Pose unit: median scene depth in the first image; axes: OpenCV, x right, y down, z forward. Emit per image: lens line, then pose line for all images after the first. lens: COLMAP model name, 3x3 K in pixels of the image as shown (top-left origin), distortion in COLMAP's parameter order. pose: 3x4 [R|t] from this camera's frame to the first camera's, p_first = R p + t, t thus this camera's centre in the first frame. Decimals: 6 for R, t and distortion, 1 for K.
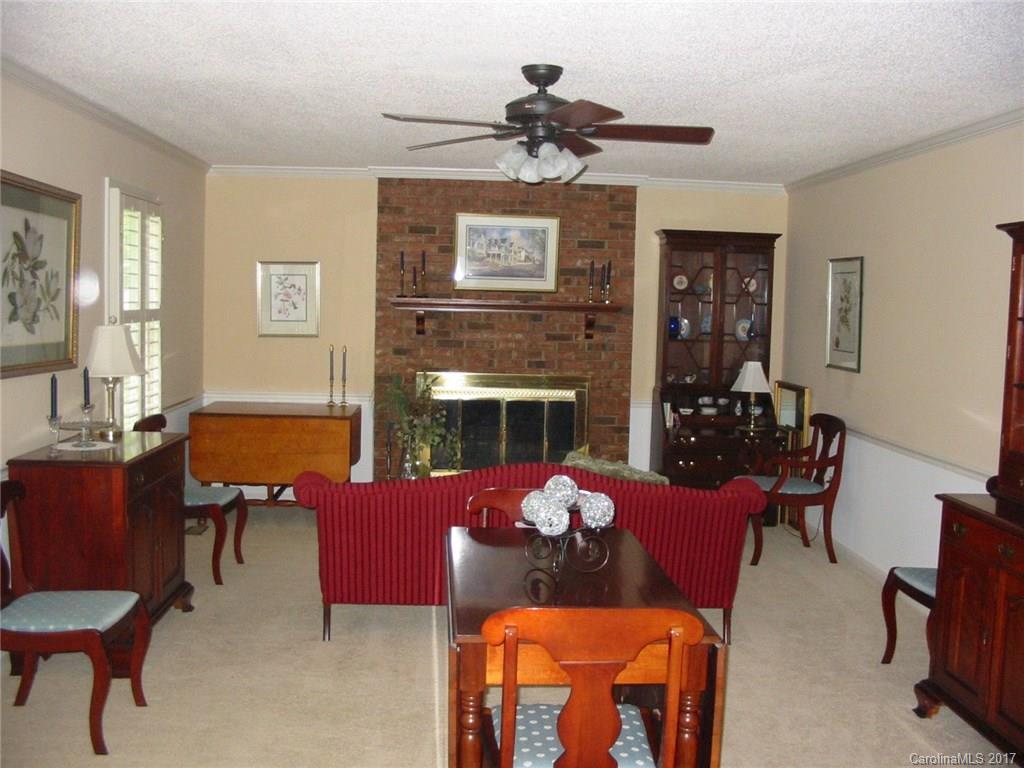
lens RADIAL K [[1067.5, 0, 512.4], [0, 1067.5, 384.6], [0, 0, 1]] dist [-0.175187, 0.209917]
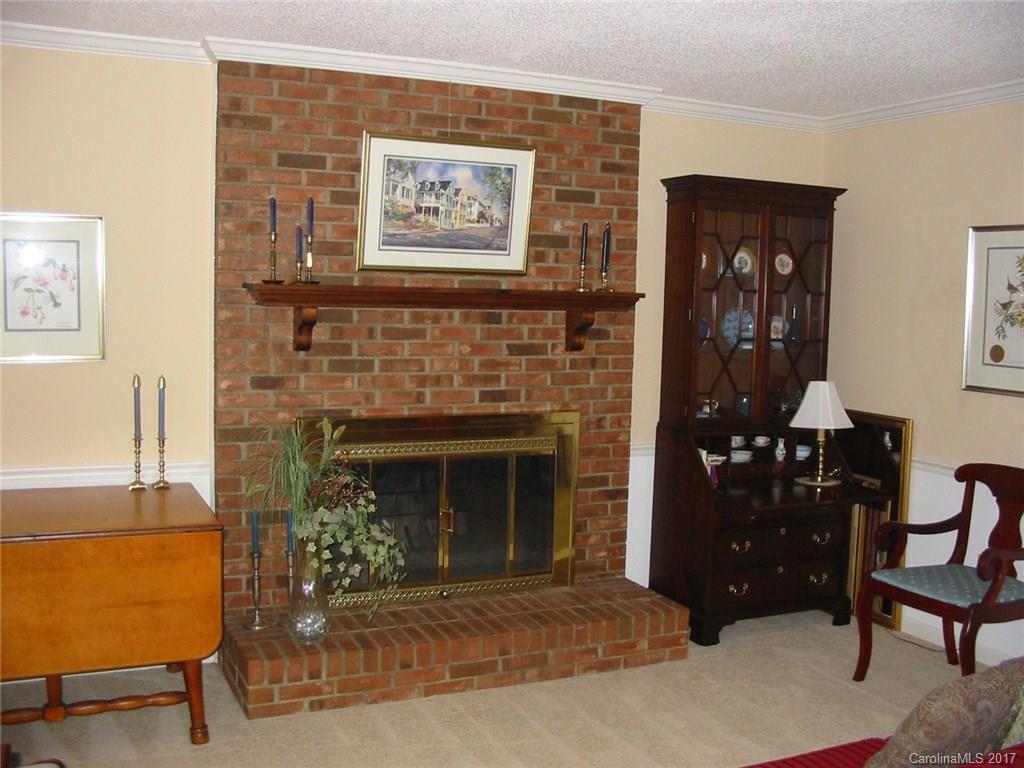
lens RADIAL K [[1067.5, 0, 512.4], [0, 1067.5, 384.6], [0, 0, 1]] dist [-0.175187, 0.209917]
pose [[0.927058, -0.035746, 0.373210, -0.190441], [0.029709, 0.999318, 0.021918, -0.038413], [-0.373739, -0.009232, 0.927488, 0.450005]]
